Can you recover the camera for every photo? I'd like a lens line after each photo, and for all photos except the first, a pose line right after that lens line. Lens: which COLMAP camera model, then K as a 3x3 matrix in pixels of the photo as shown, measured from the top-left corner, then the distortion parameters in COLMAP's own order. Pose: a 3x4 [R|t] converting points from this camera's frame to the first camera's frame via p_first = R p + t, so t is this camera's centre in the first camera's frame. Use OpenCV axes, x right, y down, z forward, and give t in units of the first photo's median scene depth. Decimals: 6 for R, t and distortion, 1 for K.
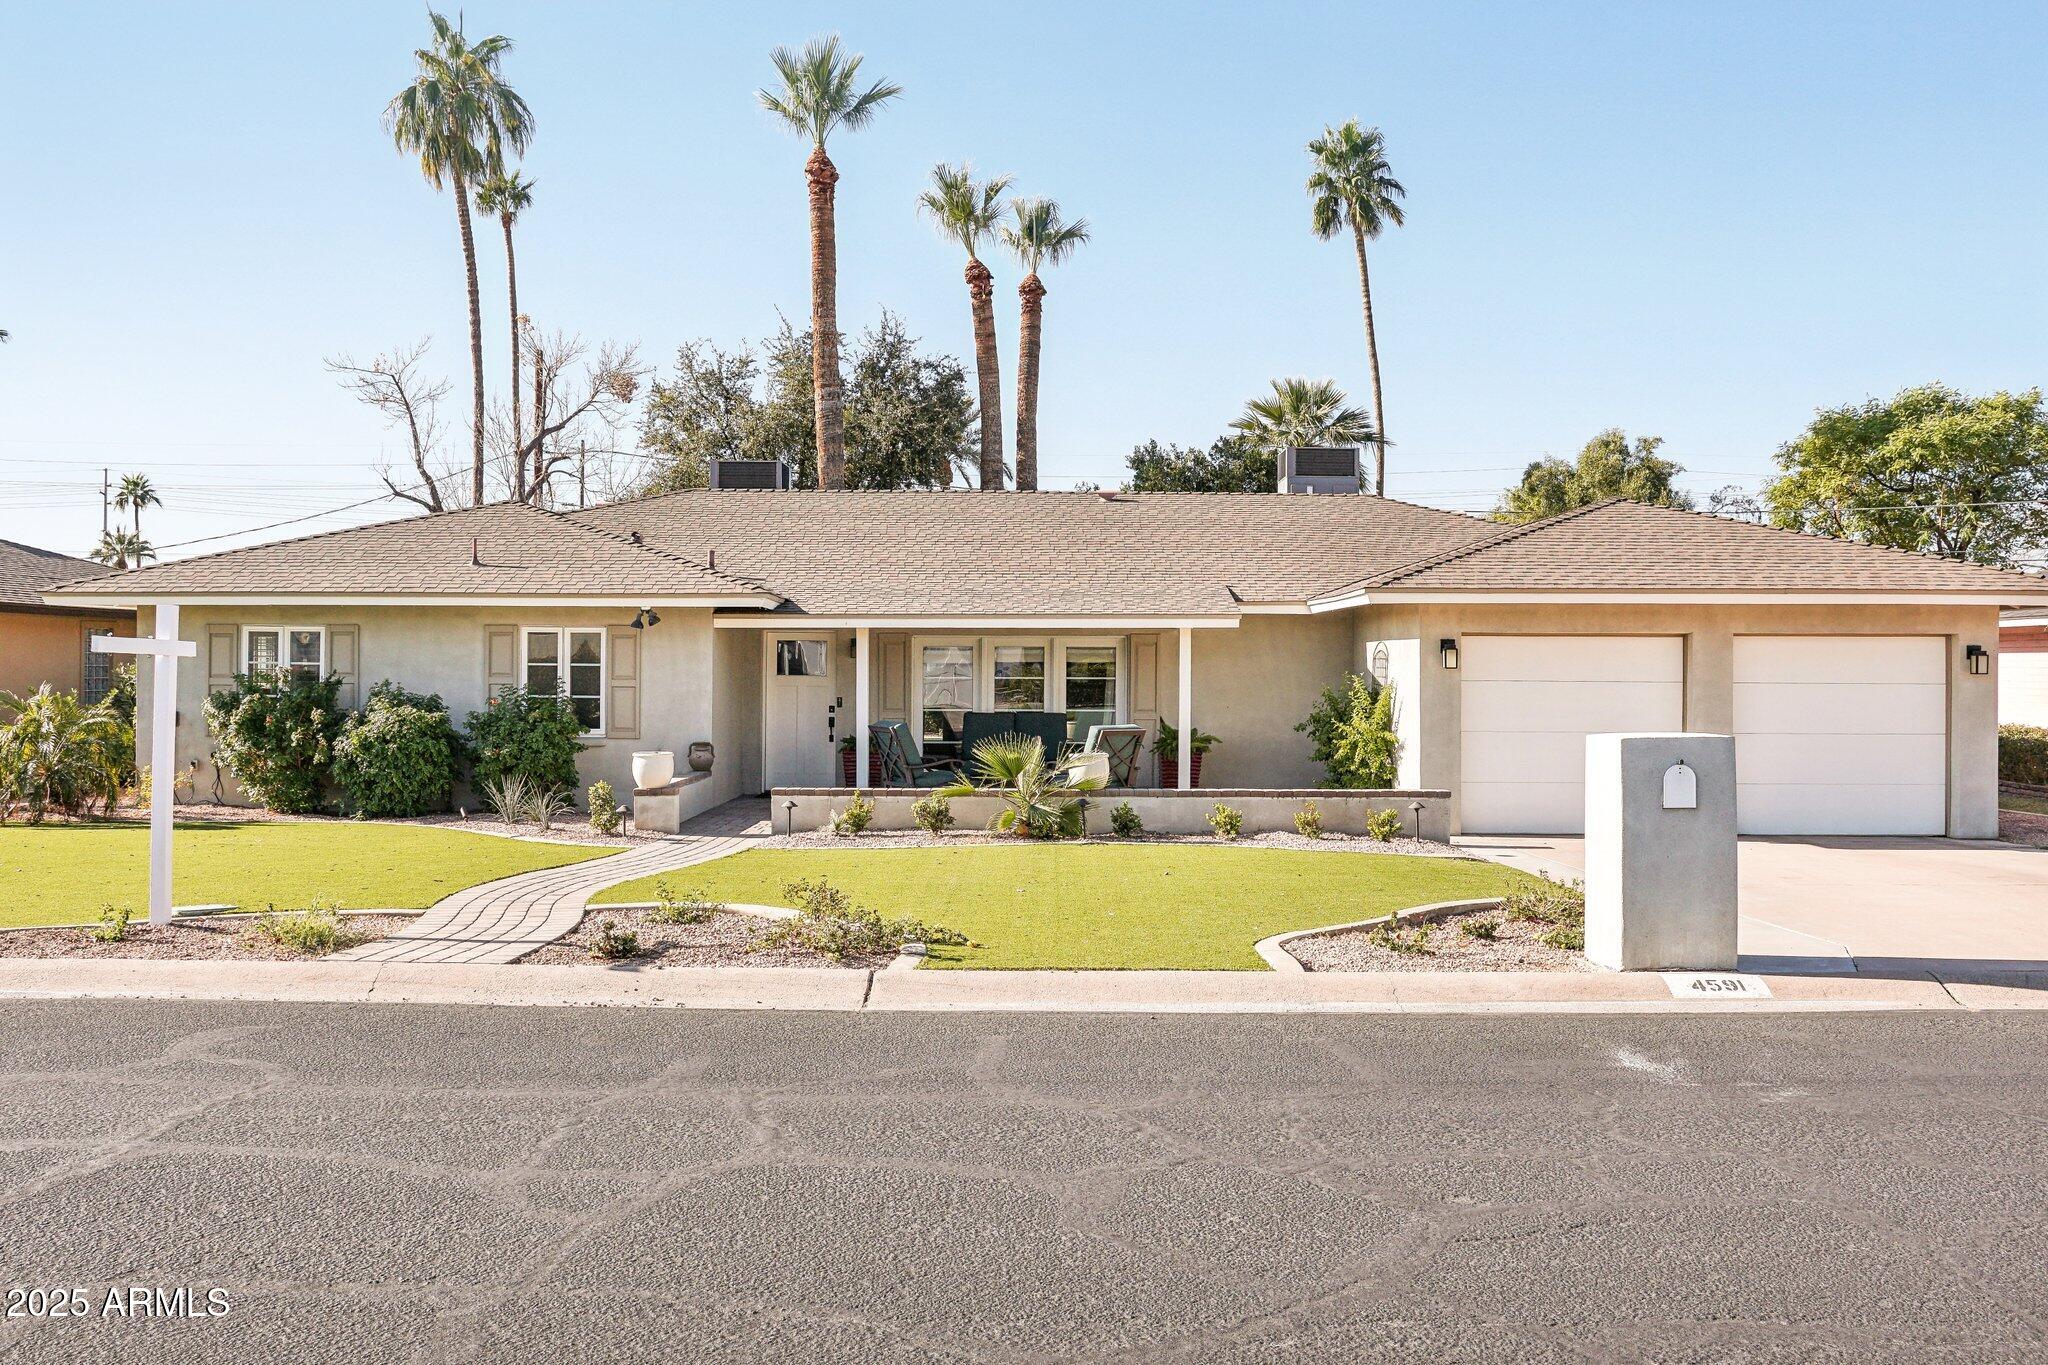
lens RADIAL K [[1645.8, 0, 1024.1], [0, 1645.8, 650.0], [0, 0, 1]] dist [-0.055382, 0.002779]
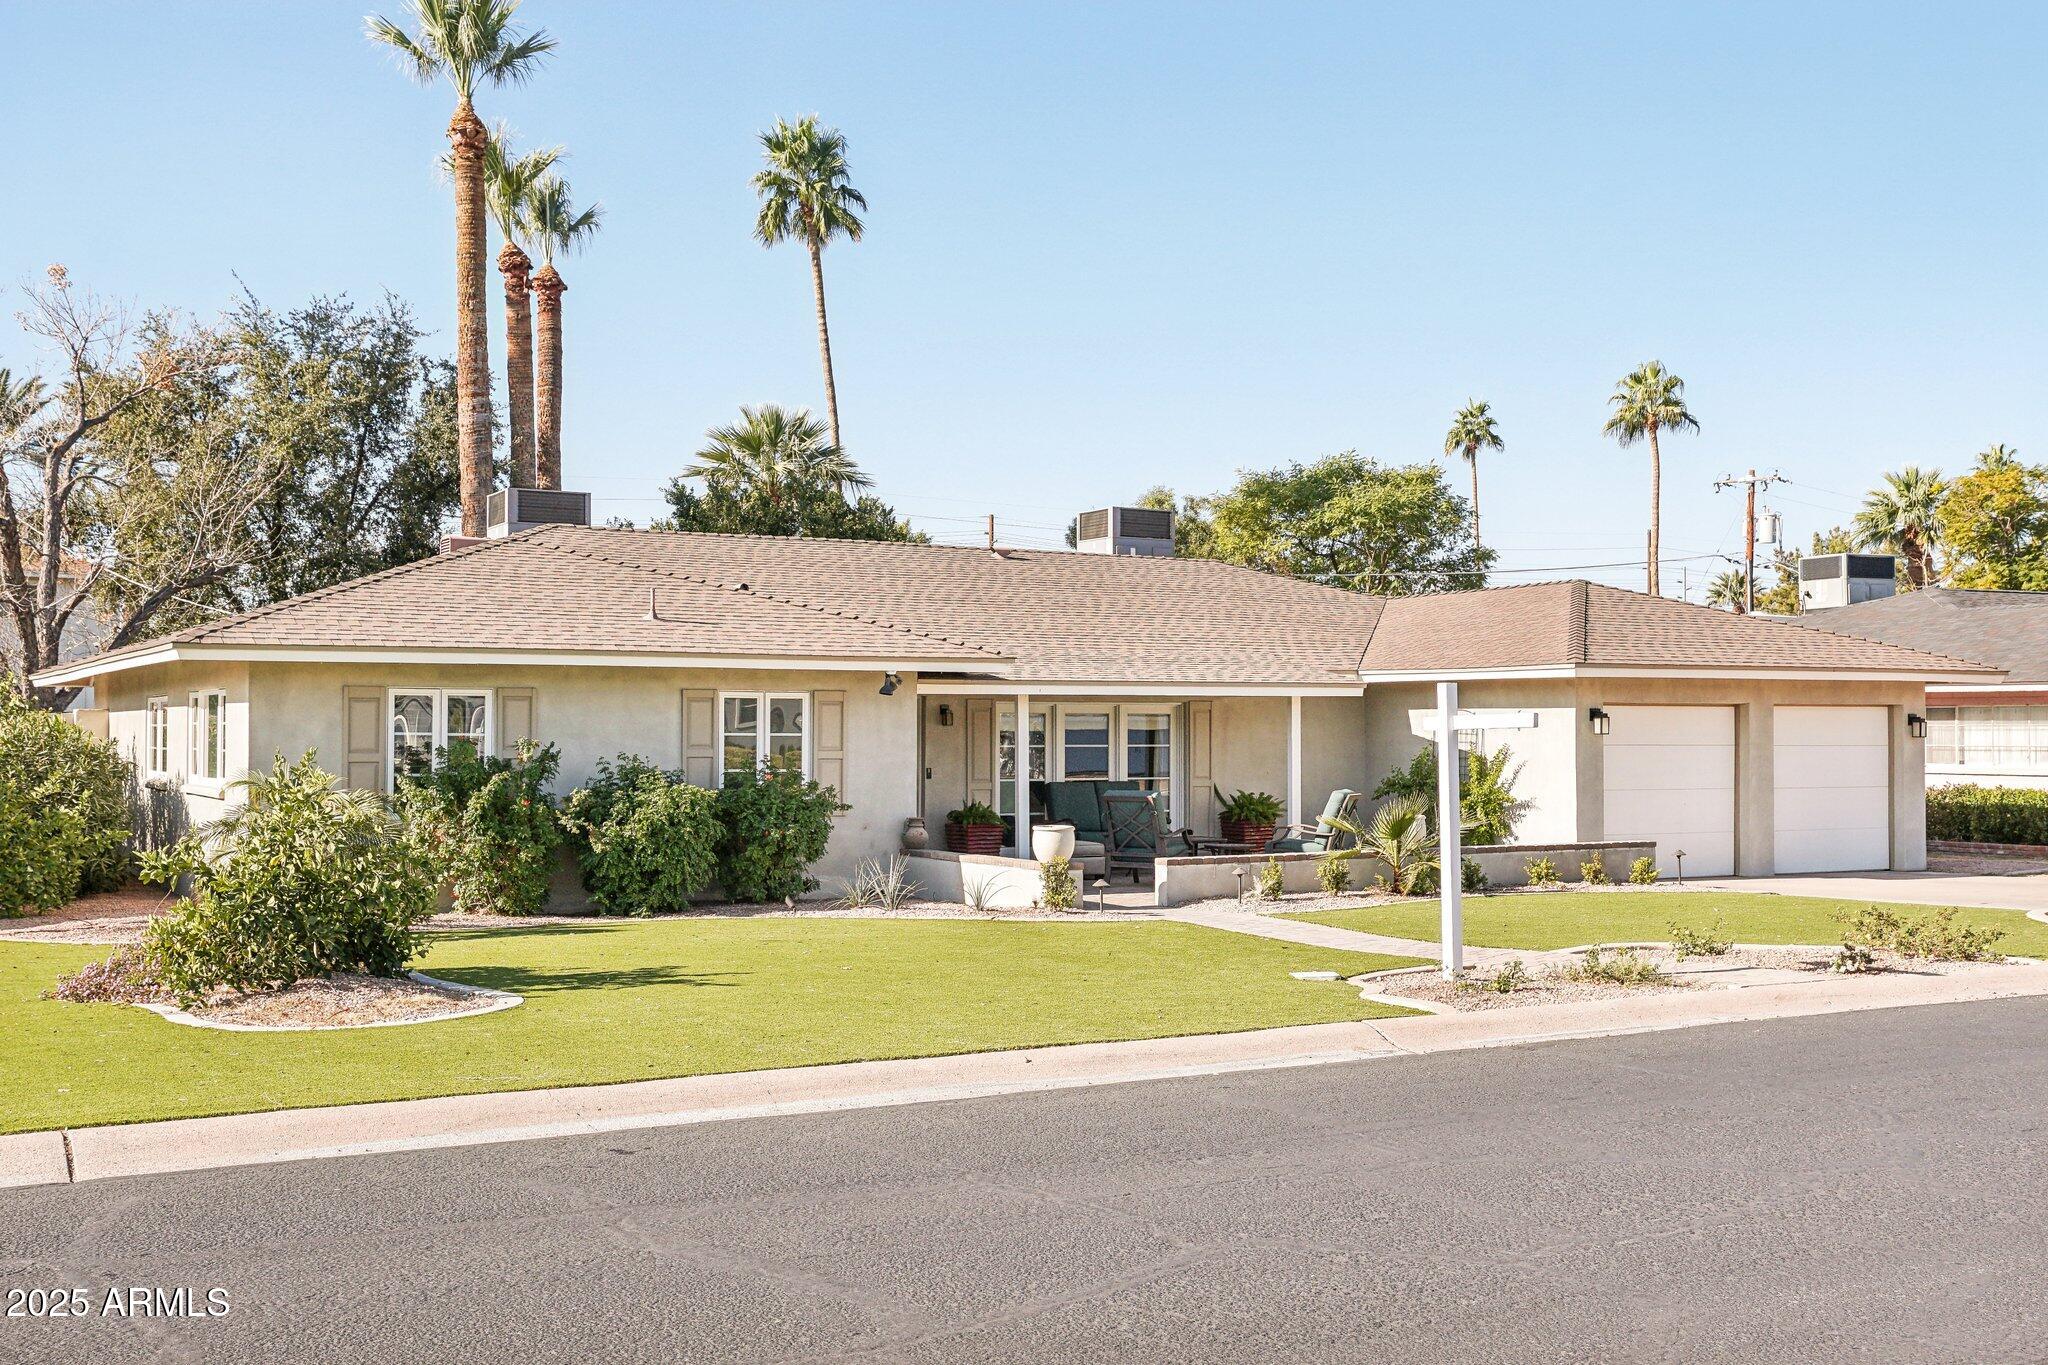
lens RADIAL K [[2001.2, 0, 1024.0], [0, 2001.2, 682.5], [0, 0, 1]] dist [-0.016091, 0.005111]
pose [[0.878904, 0.008037, 0.476931, -0.448980], [-0.000954, 0.999886, -0.015091, -0.001992], [-0.476998, 0.012809, 0.878811, -0.011620]]
